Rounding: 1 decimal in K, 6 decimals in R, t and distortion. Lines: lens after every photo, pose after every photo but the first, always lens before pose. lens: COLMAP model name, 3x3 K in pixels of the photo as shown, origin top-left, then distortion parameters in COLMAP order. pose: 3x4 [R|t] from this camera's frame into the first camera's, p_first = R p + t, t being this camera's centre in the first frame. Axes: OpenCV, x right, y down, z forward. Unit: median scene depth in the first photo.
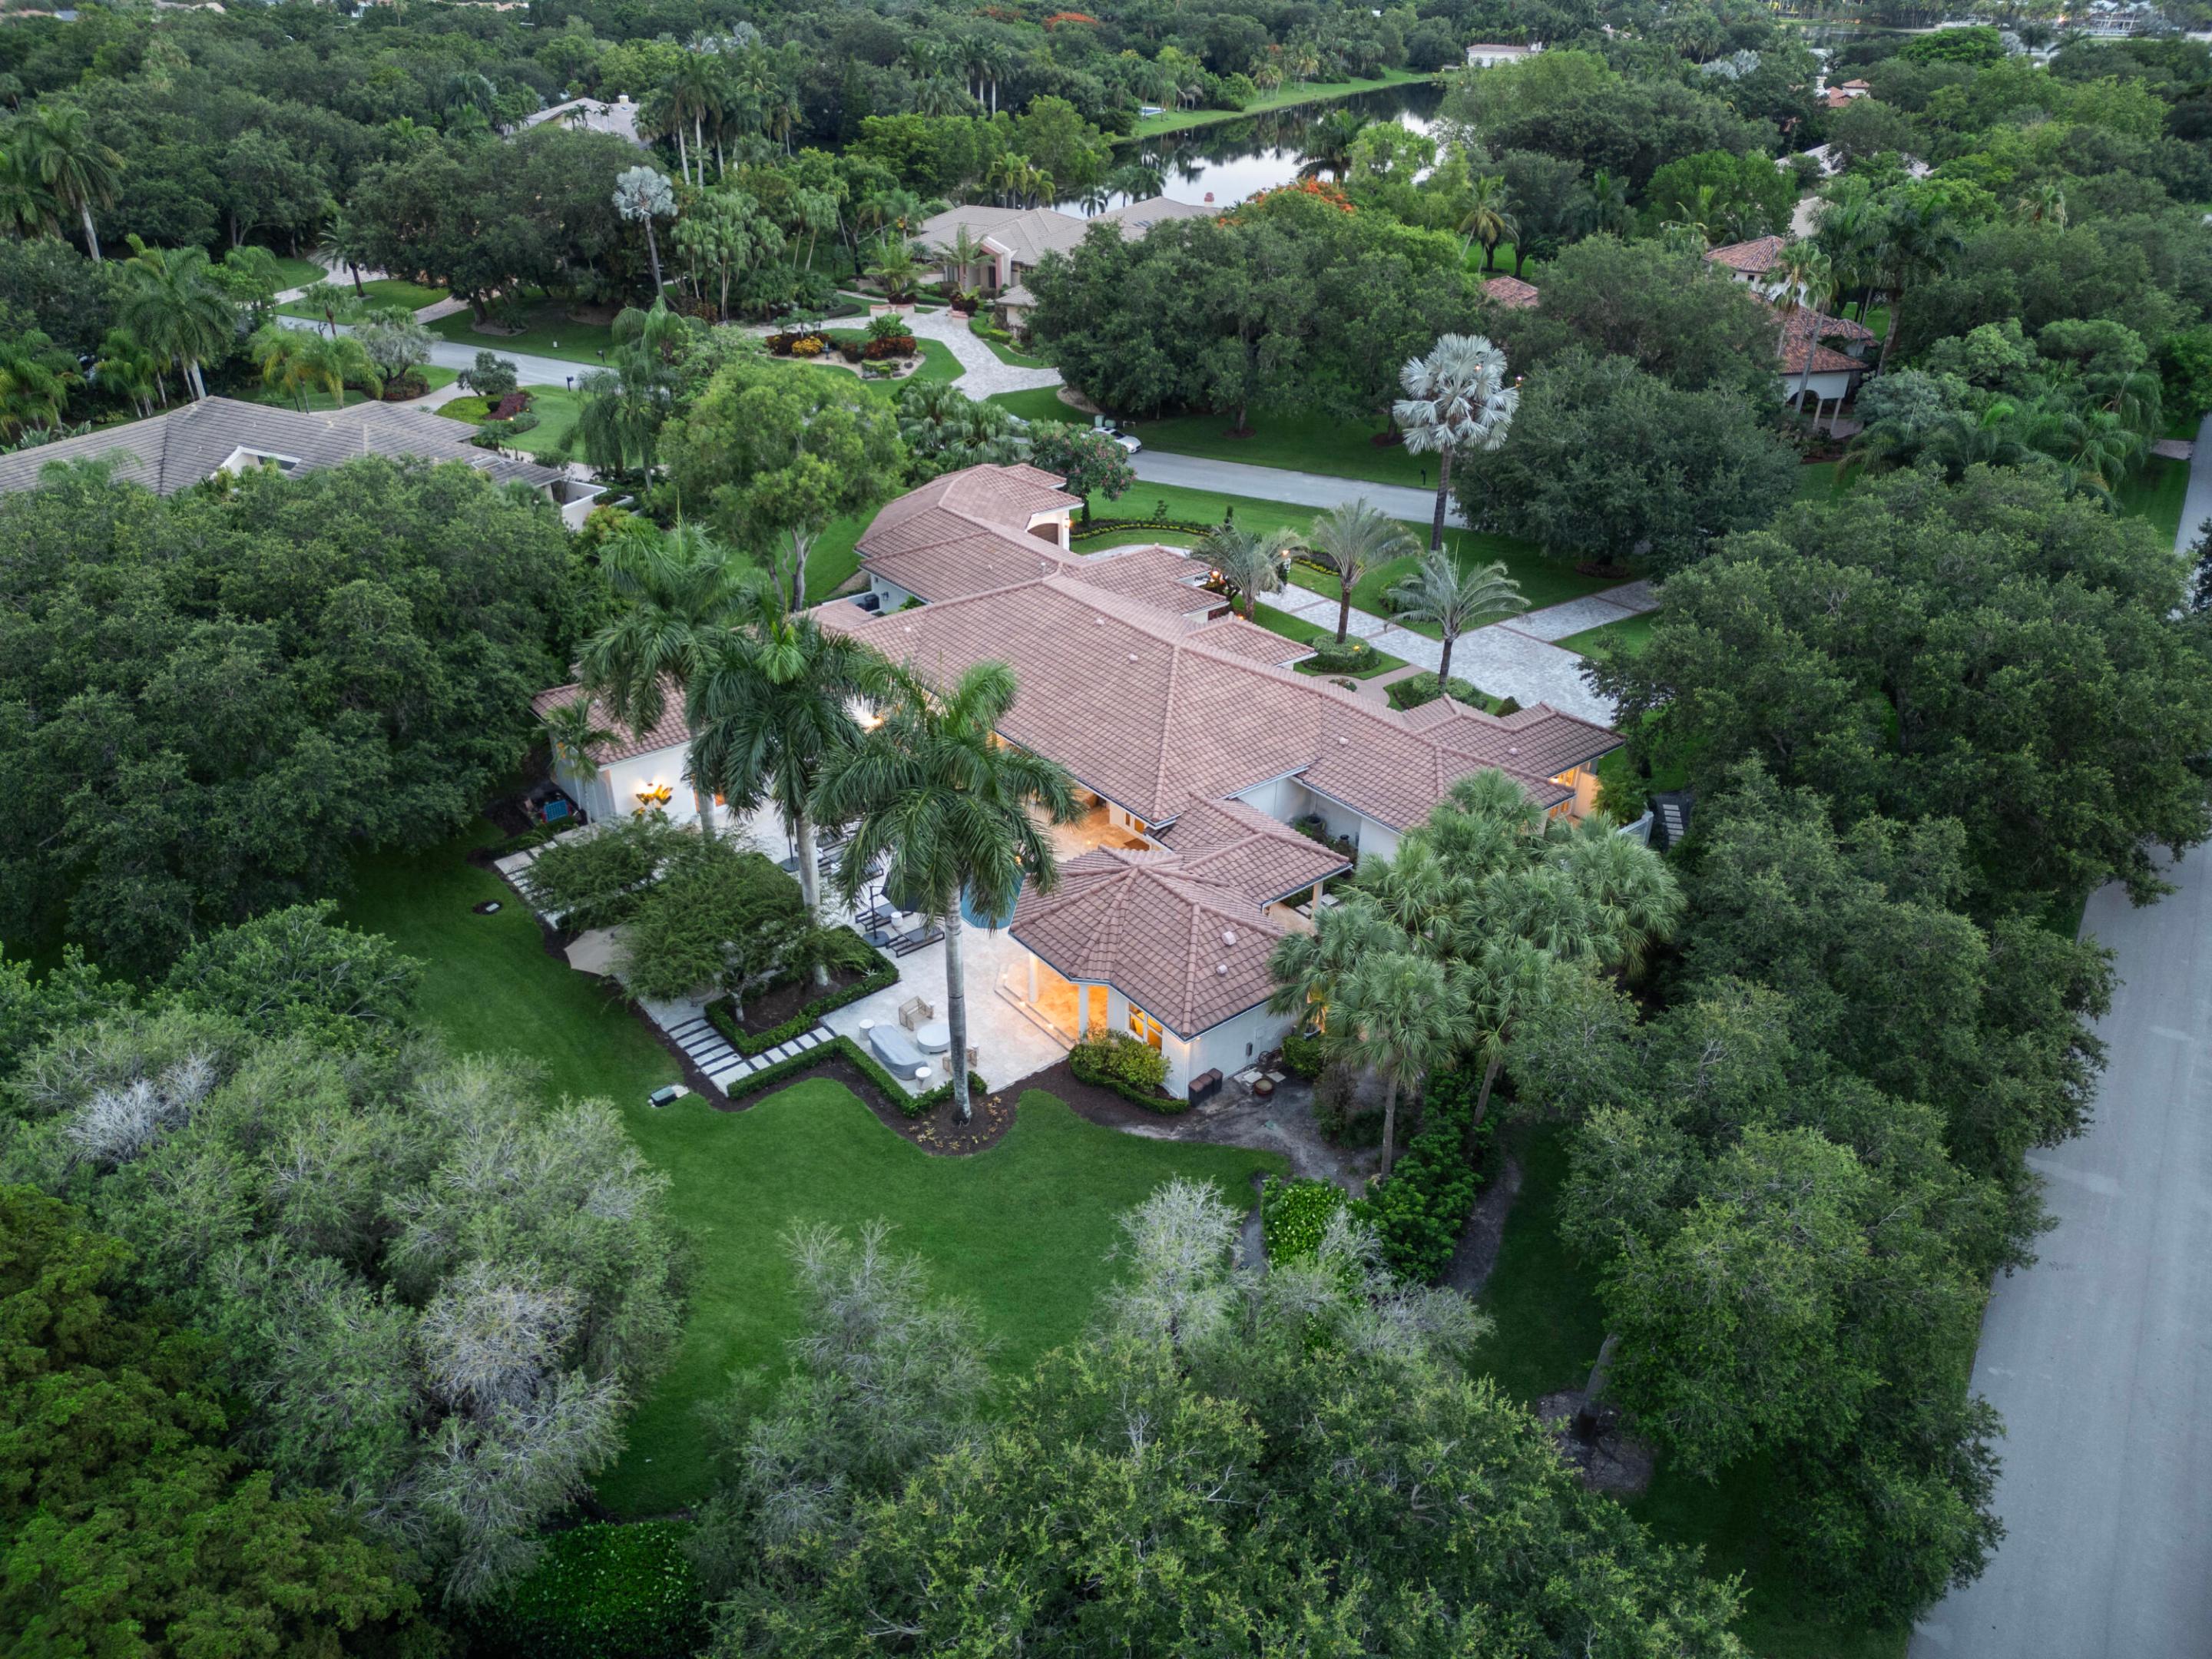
lens RADIAL K [[1570.4, 0, 1101.5], [0, 1570.4, 821.0], [0, 0, 1]] dist [0.071419, -0.066851]
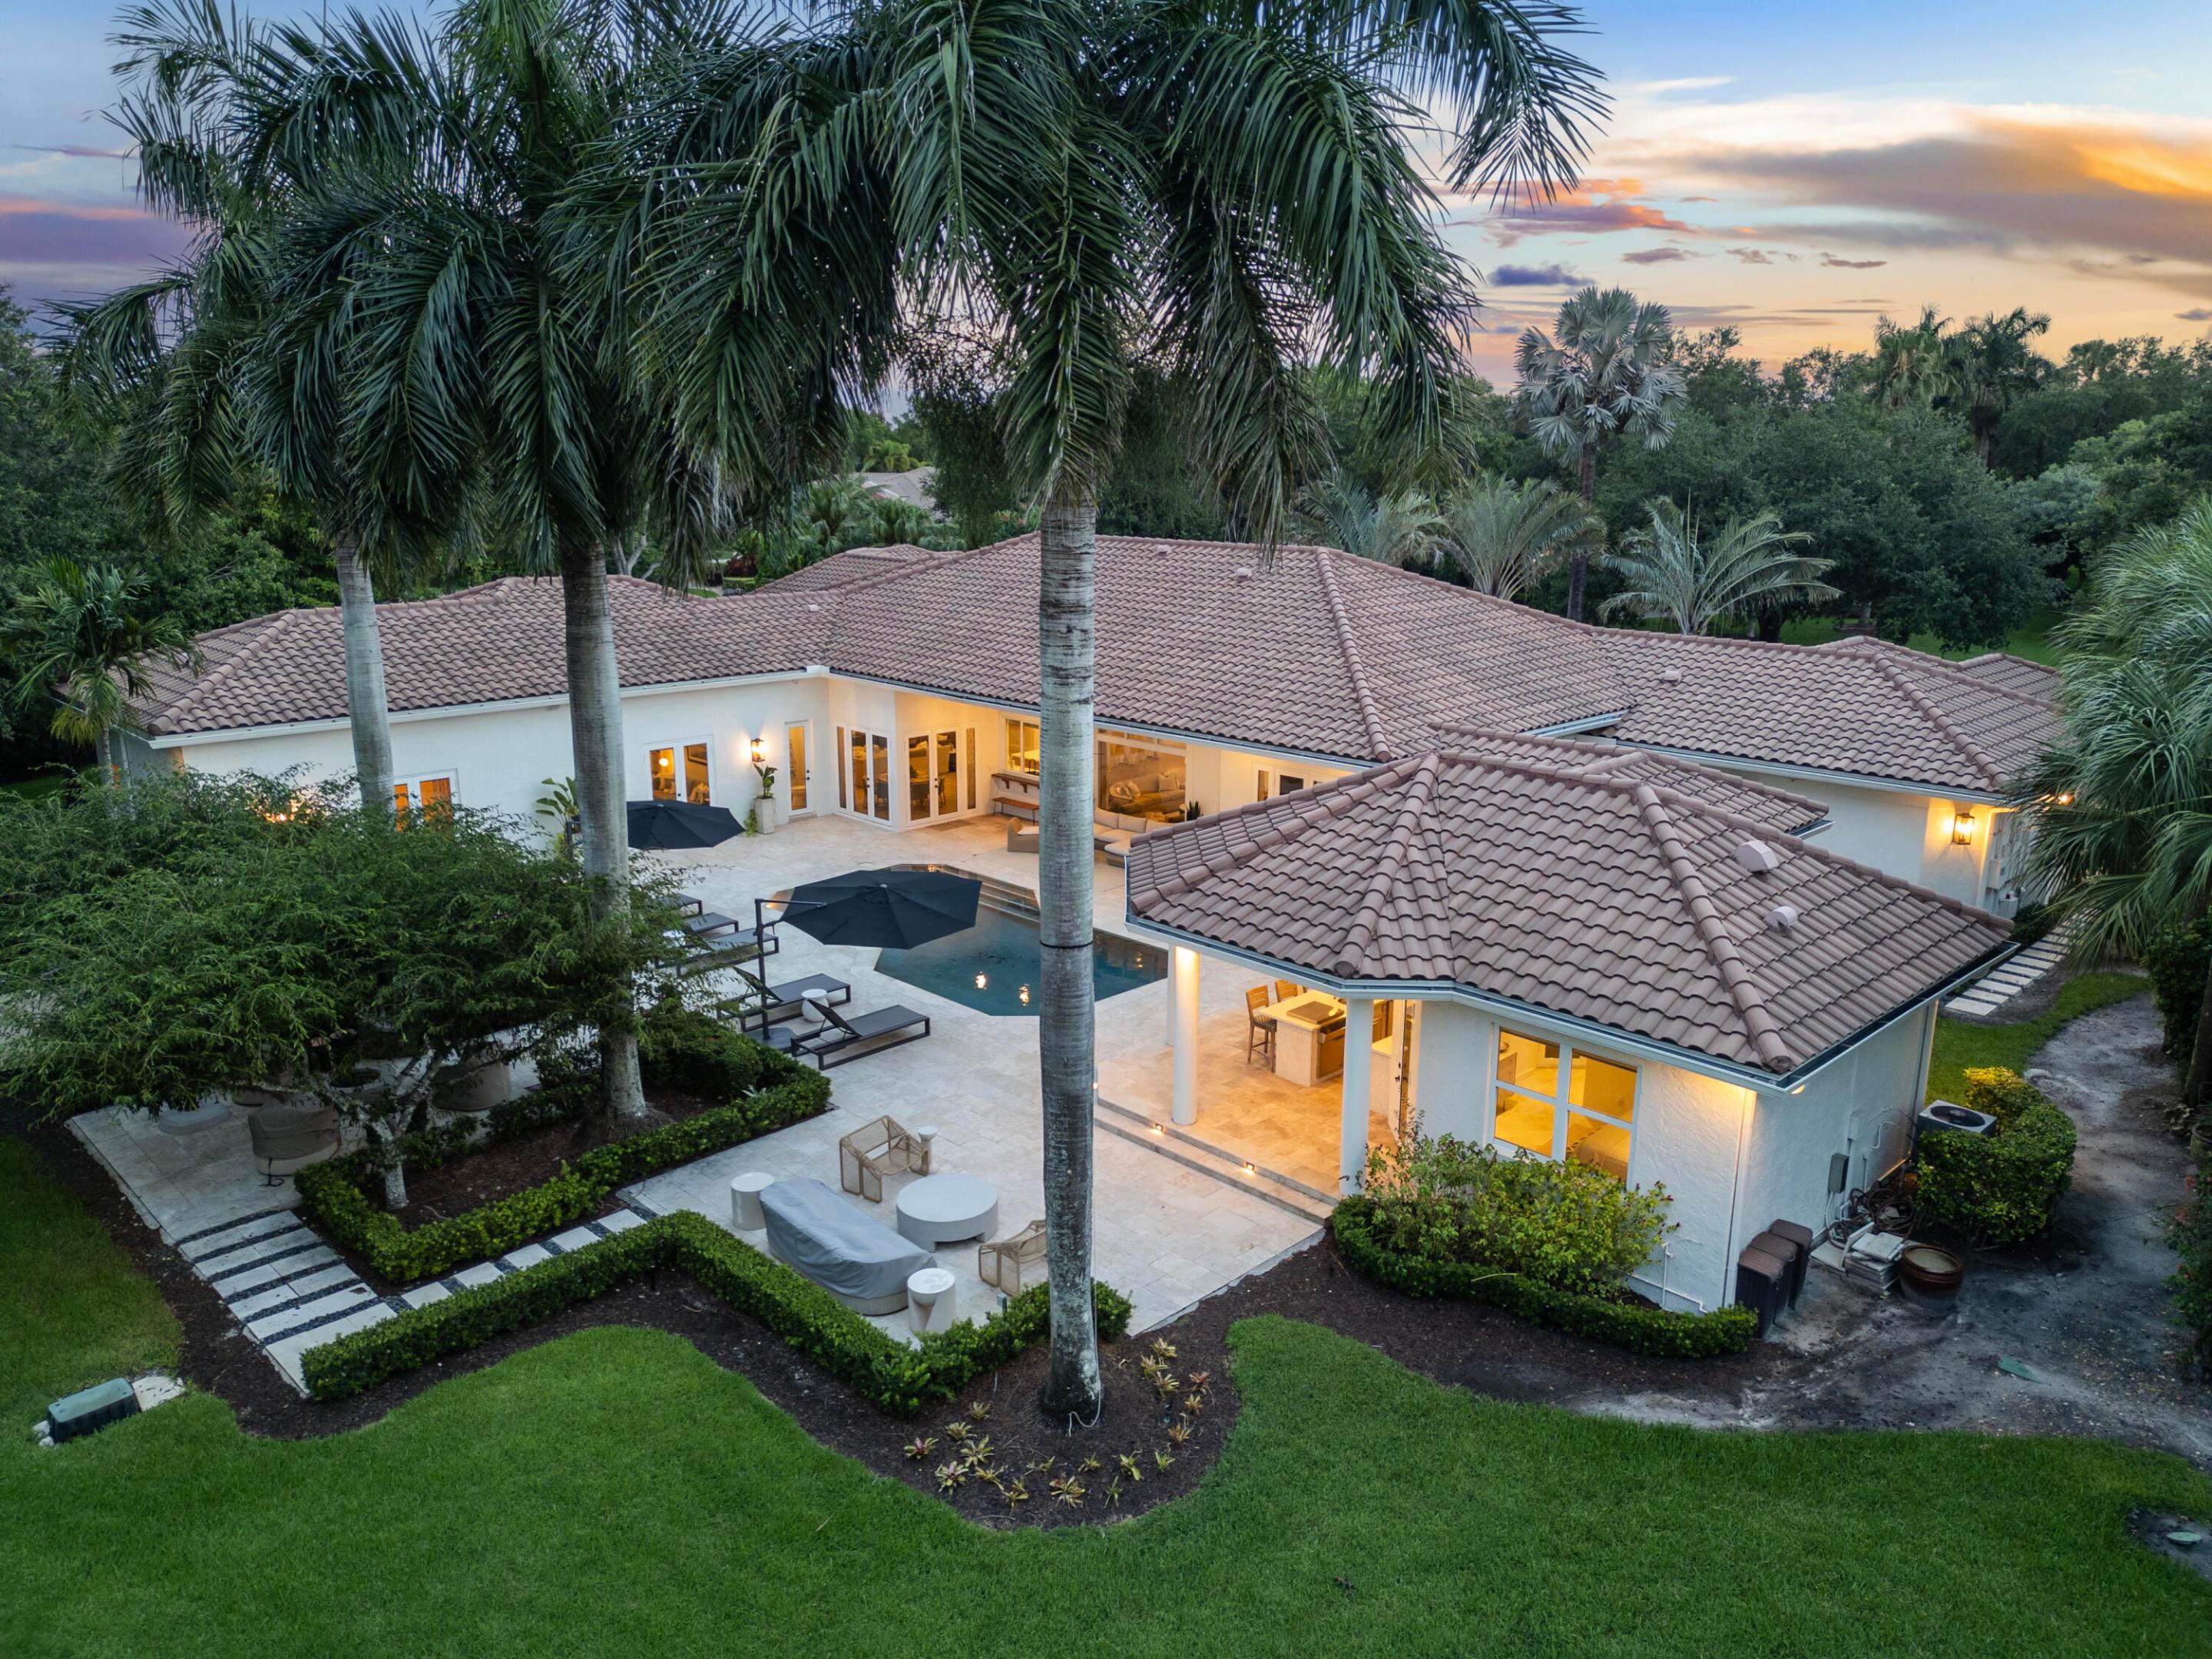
lens RADIAL K [[1570.4, 0, 1107.0], [0, 1570.4, 835.8], [0, 0, 1]] dist [0.071419, -0.066851]
pose [[0.994859, -0.029819, 0.096778, -0.104521], [0.054145, 0.964221, -0.259510, 0.155759], [-0.085577, 0.263416, 0.960879, 0.644080]]
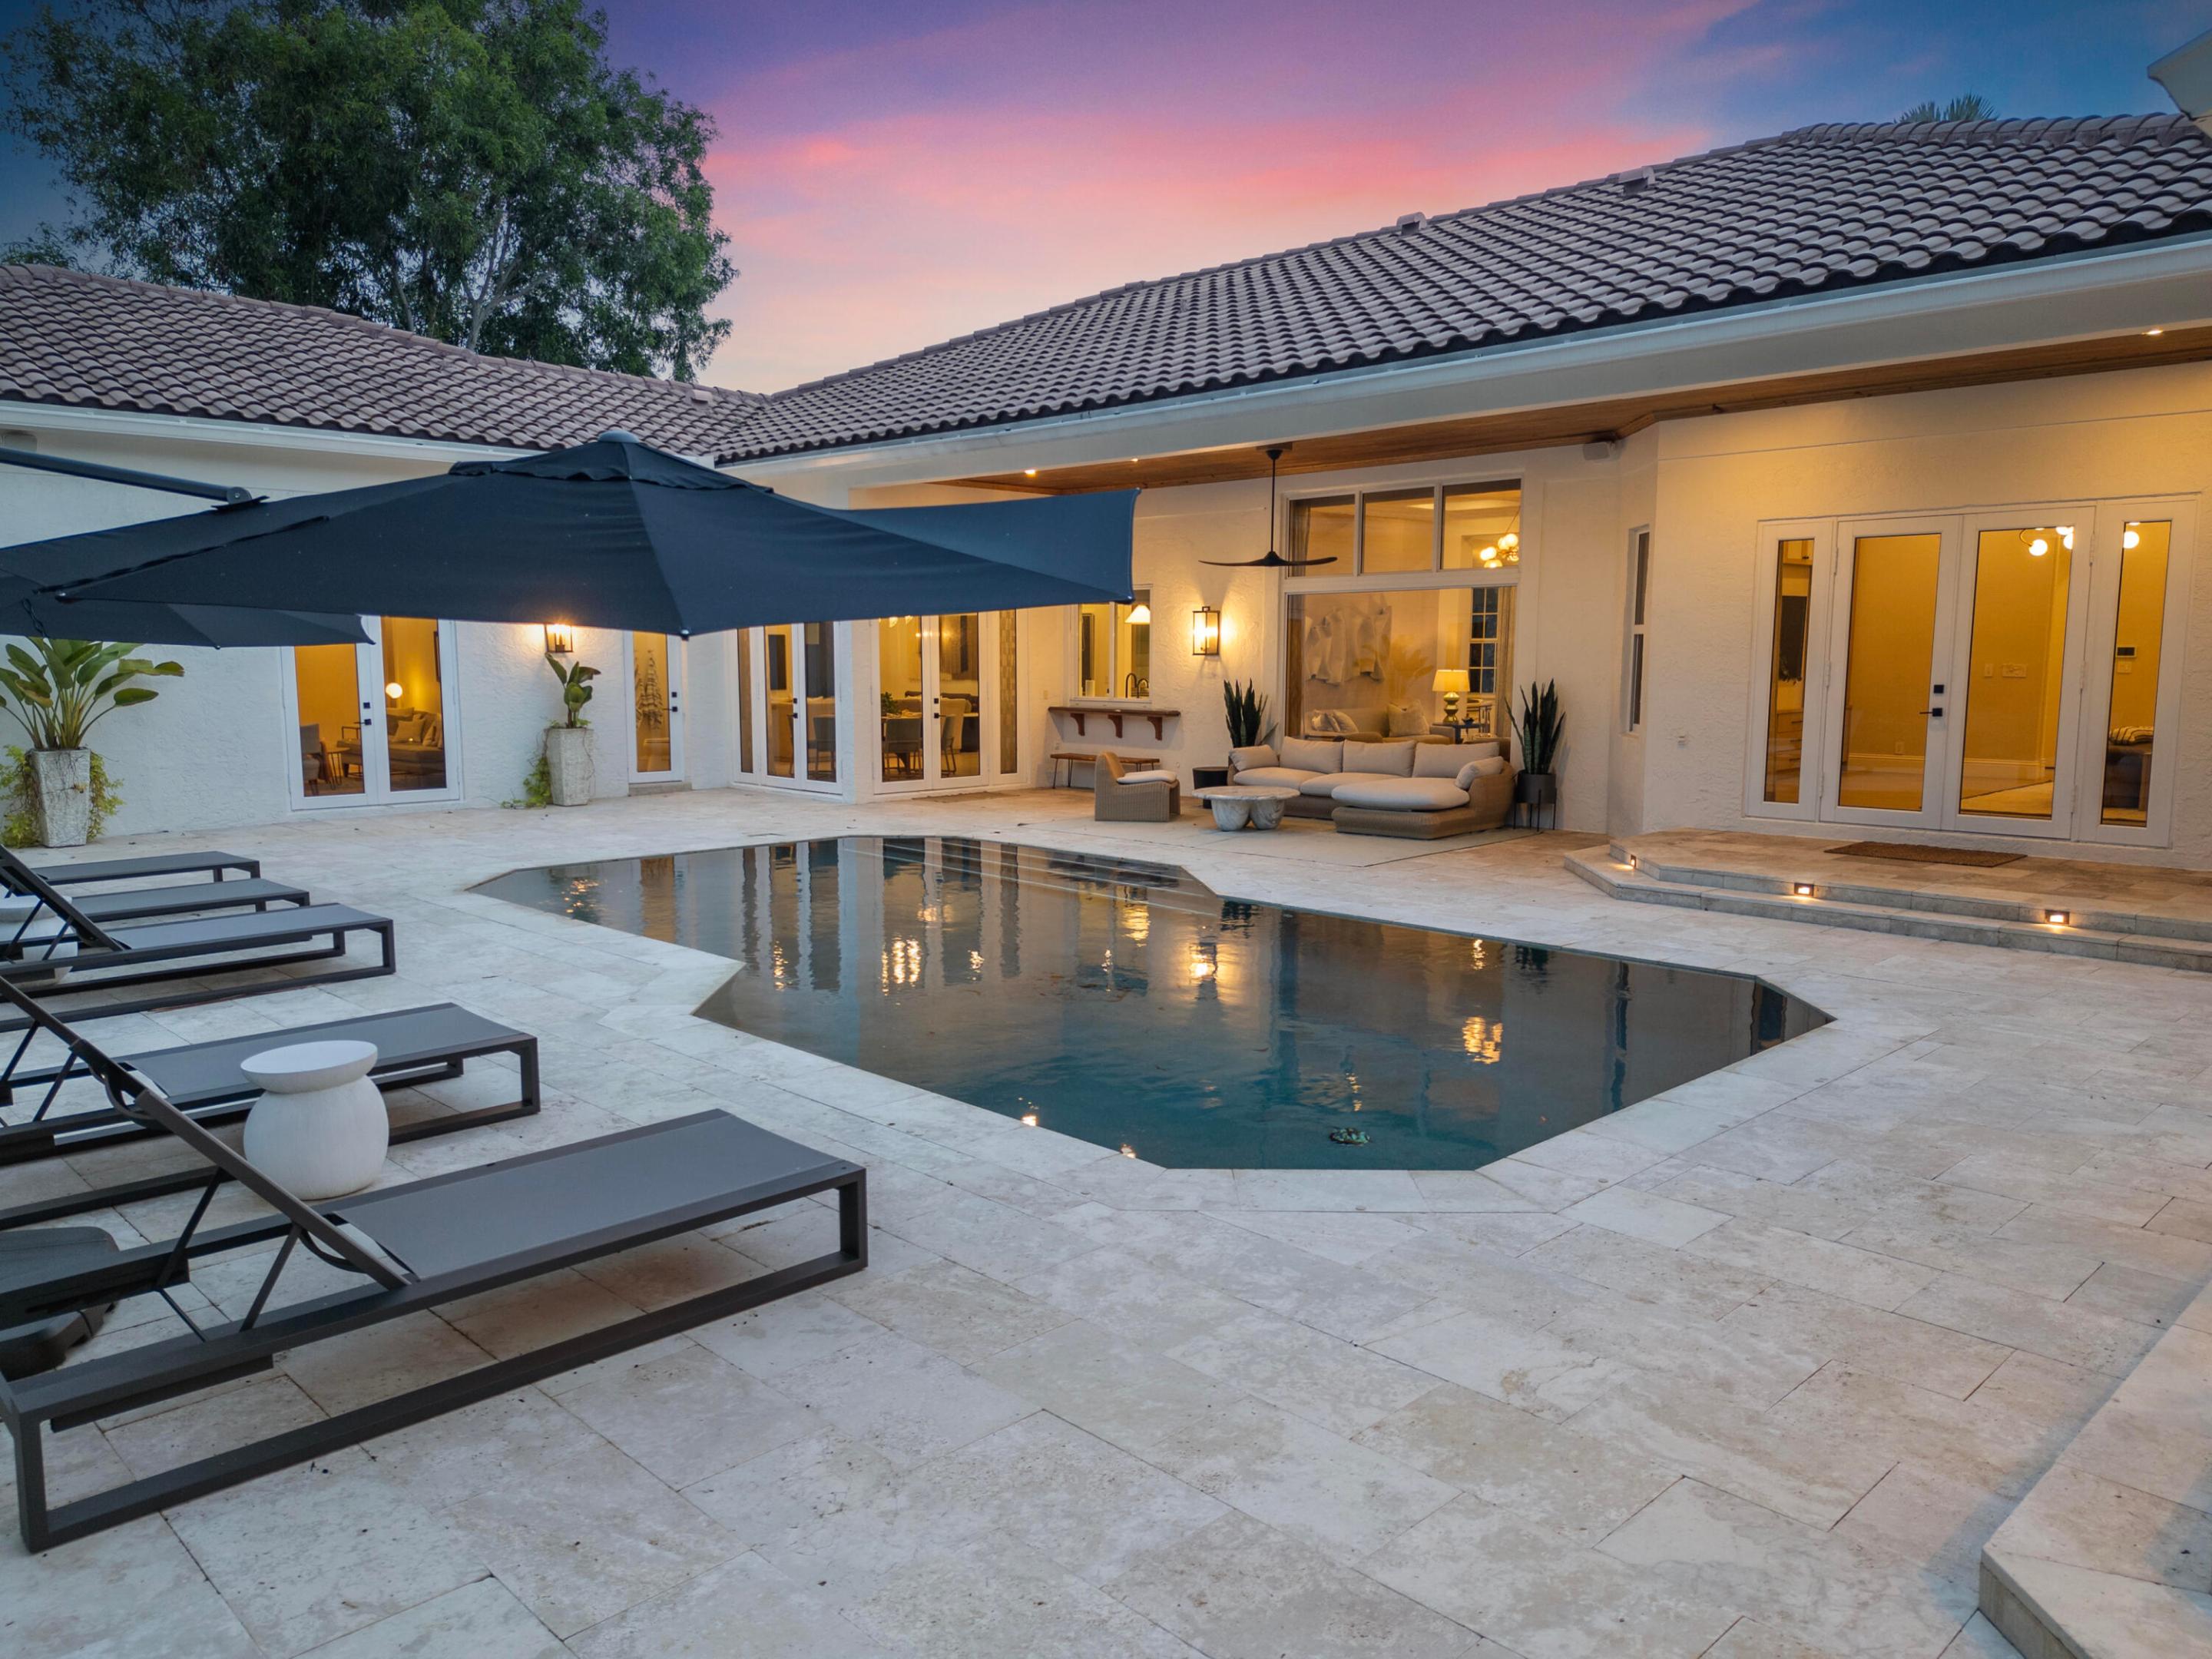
lens RADIAL K [[1570.4, 0, 1104.5], [0, 1570.4, 833.5], [0, 0, 1]] dist [0.071419, -0.066851]
pose [[0.995373, -0.020594, 0.093855, -0.108167], [0.054913, 0.923458, -0.379749, 0.100647], [-0.078851, 0.383146, 0.920316, 1.021169]]
